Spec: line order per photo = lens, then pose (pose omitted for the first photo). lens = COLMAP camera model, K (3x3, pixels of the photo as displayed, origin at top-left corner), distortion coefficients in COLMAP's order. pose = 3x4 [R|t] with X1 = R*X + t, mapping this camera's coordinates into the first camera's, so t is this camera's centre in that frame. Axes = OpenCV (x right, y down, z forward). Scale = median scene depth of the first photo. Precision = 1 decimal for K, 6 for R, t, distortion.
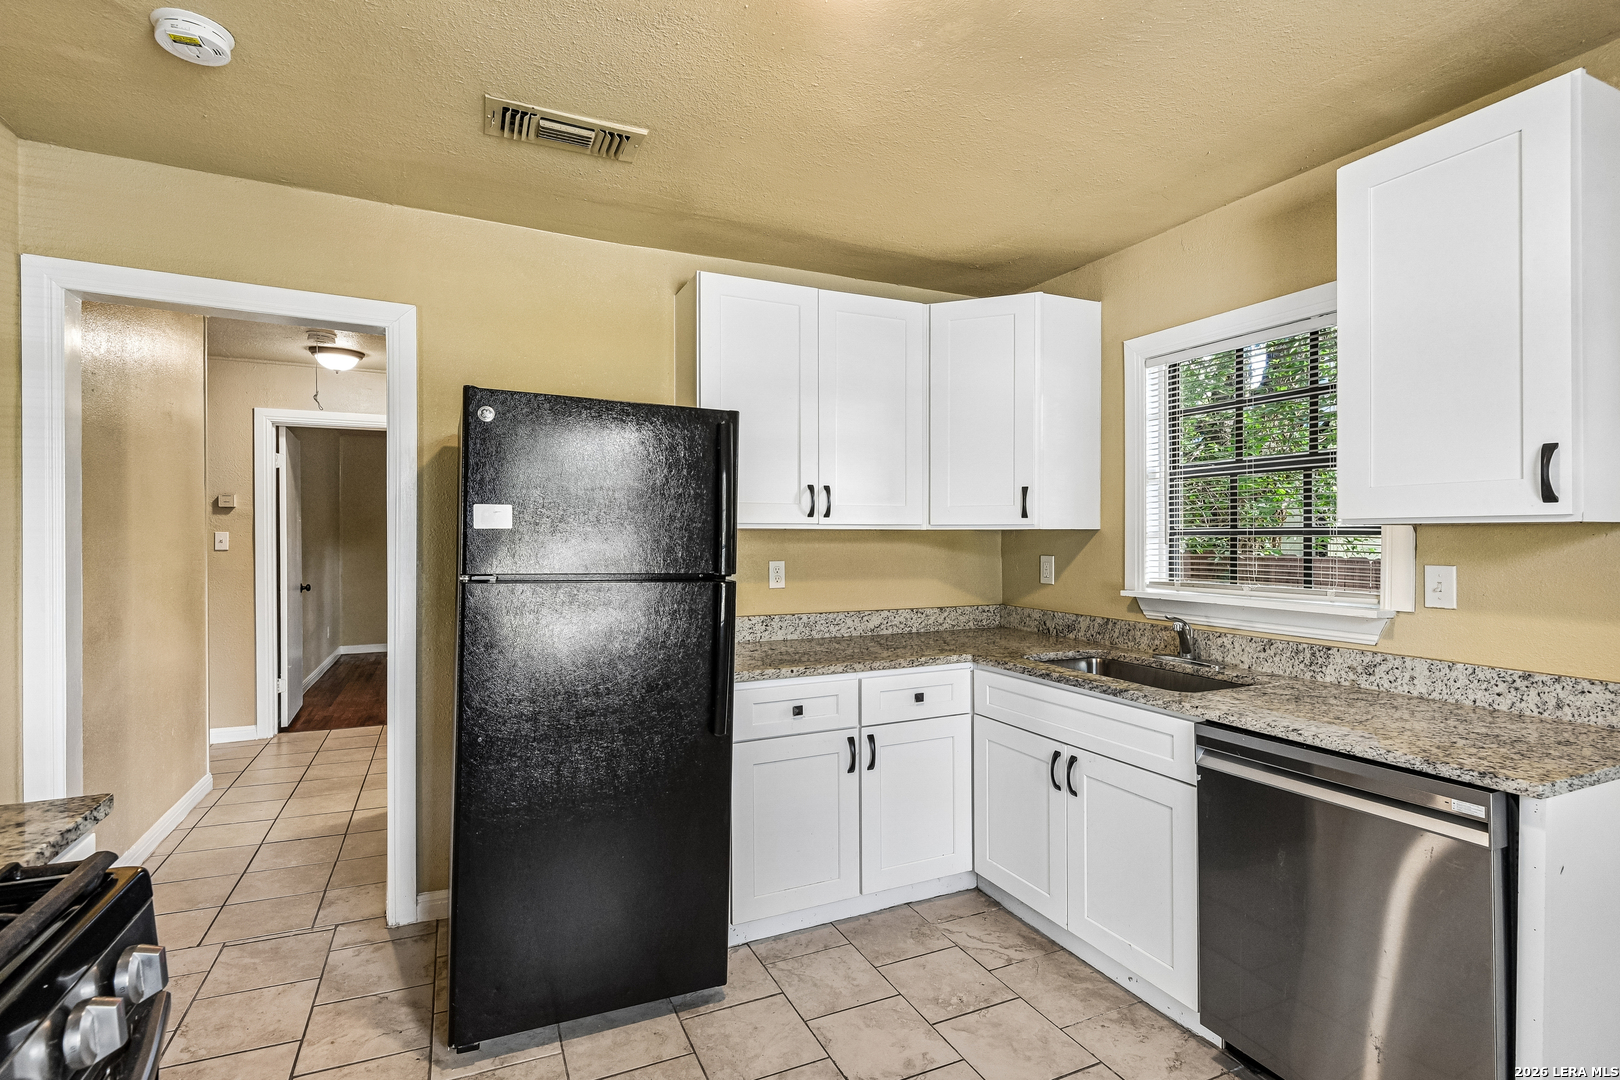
lens RADIAL K [[755.7, 0, 769.8], [0, 755.7, 535.7], [0, 0, 1]] dist [0.001271, -0.000352]
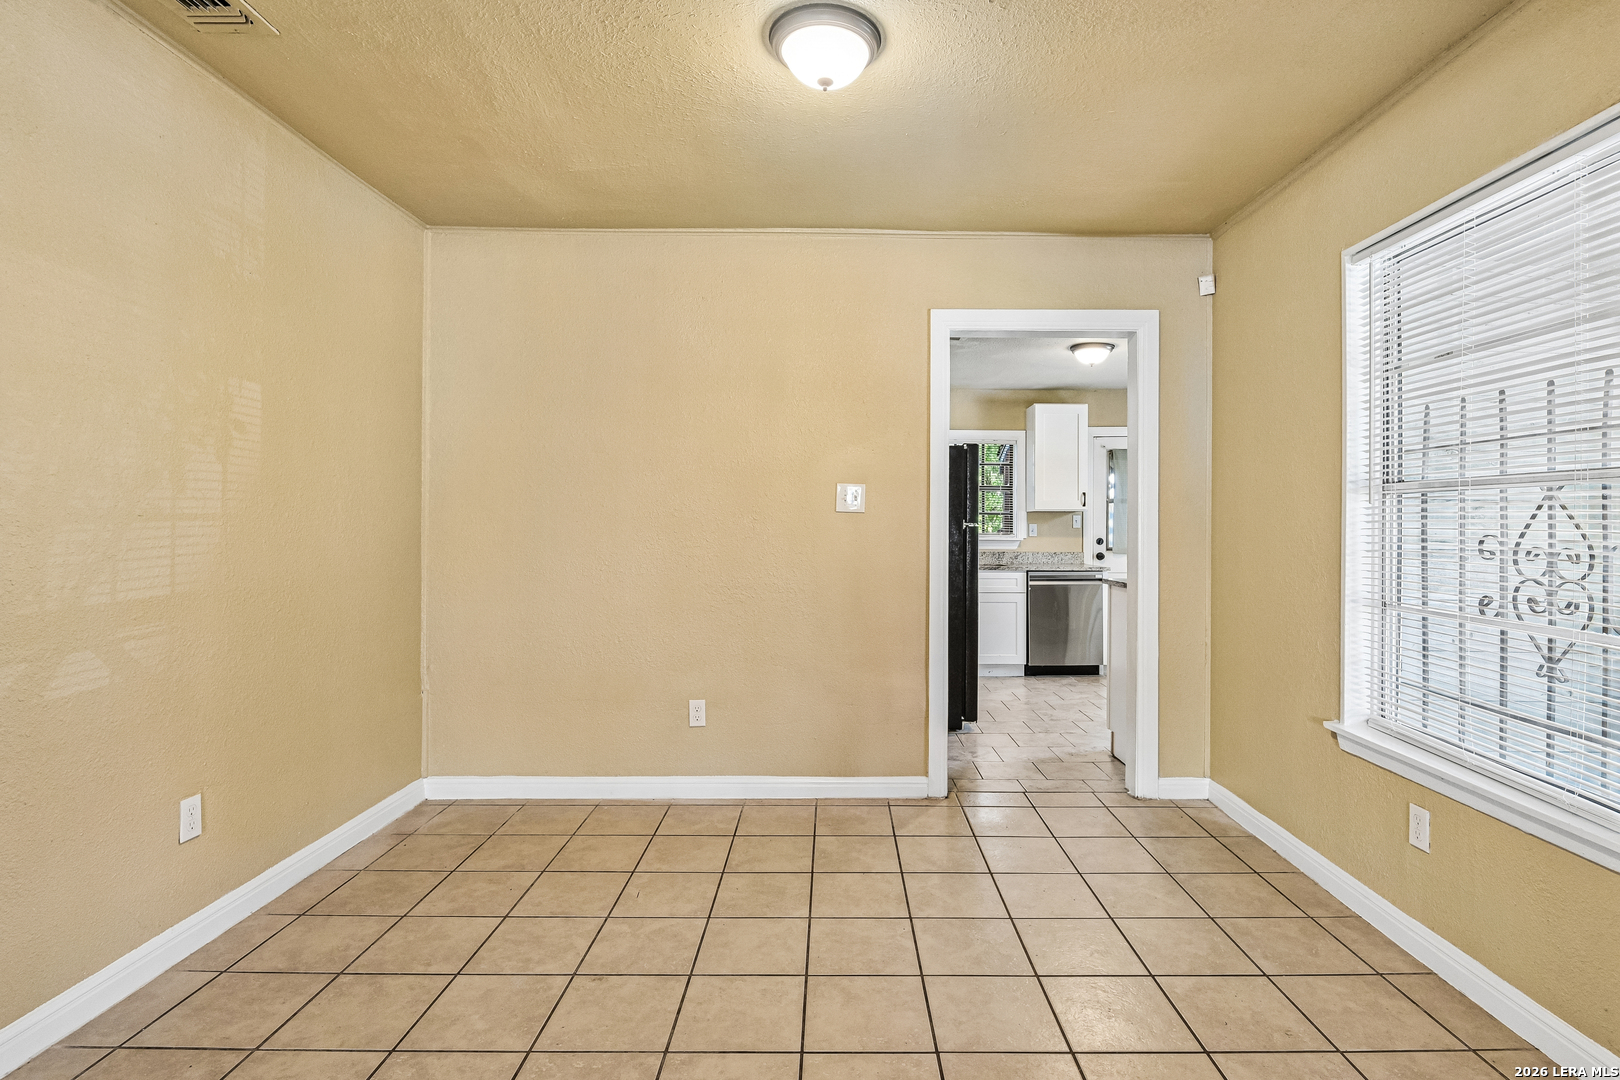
lens RADIAL K [[820.3, 0, 861.8], [0, 820.3, 530.1], [0, 0, 1]] dist [-0.003919, -0.000583]
pose [[0.372572, 0.002109, 0.928001, -2.631302], [-0.003826, 0.999992, -0.000737, 0.068331], [-0.927995, -0.003276, 0.372578, 0.321340]]
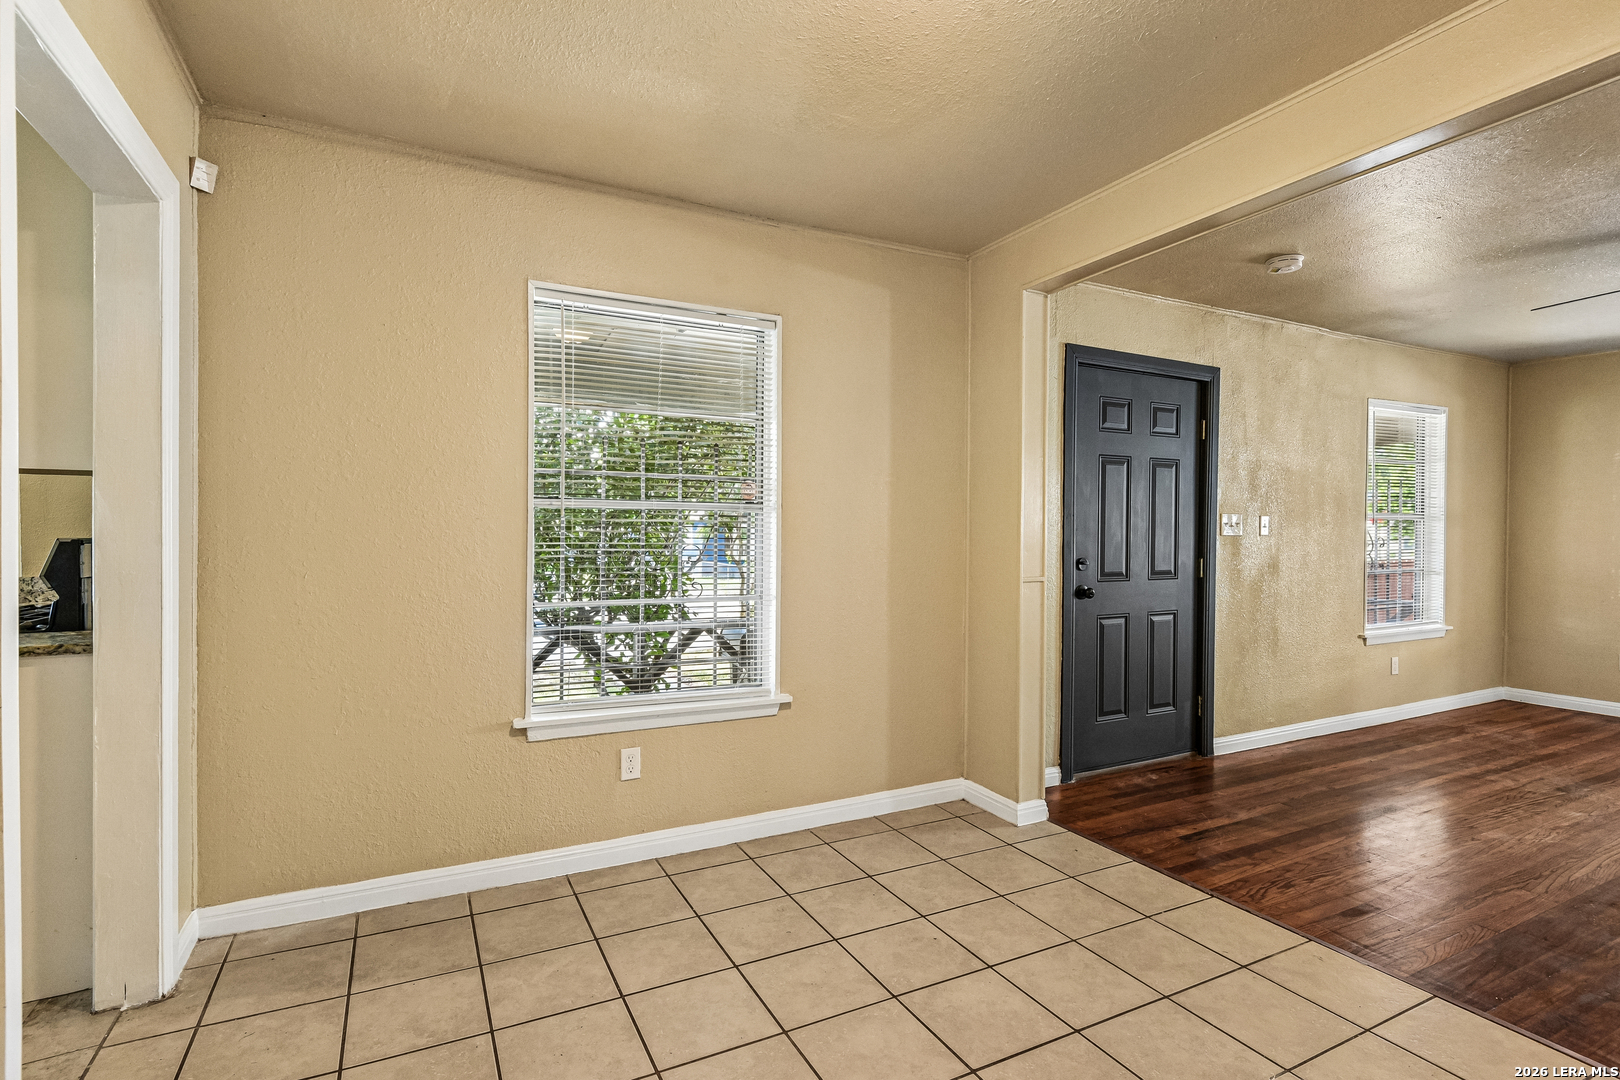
lens RADIAL K [[755.7, 0, 769.8], [0, 755.7, 535.7], [0, 0, 1]] dist [0.001271, -0.000352]
pose [[-0.999499, -0.000280, -0.031661, -1.549486], [-0.000655, 0.999930, 0.011825, 0.042897], [0.031655, 0.011840, -0.999429, 1.365126]]
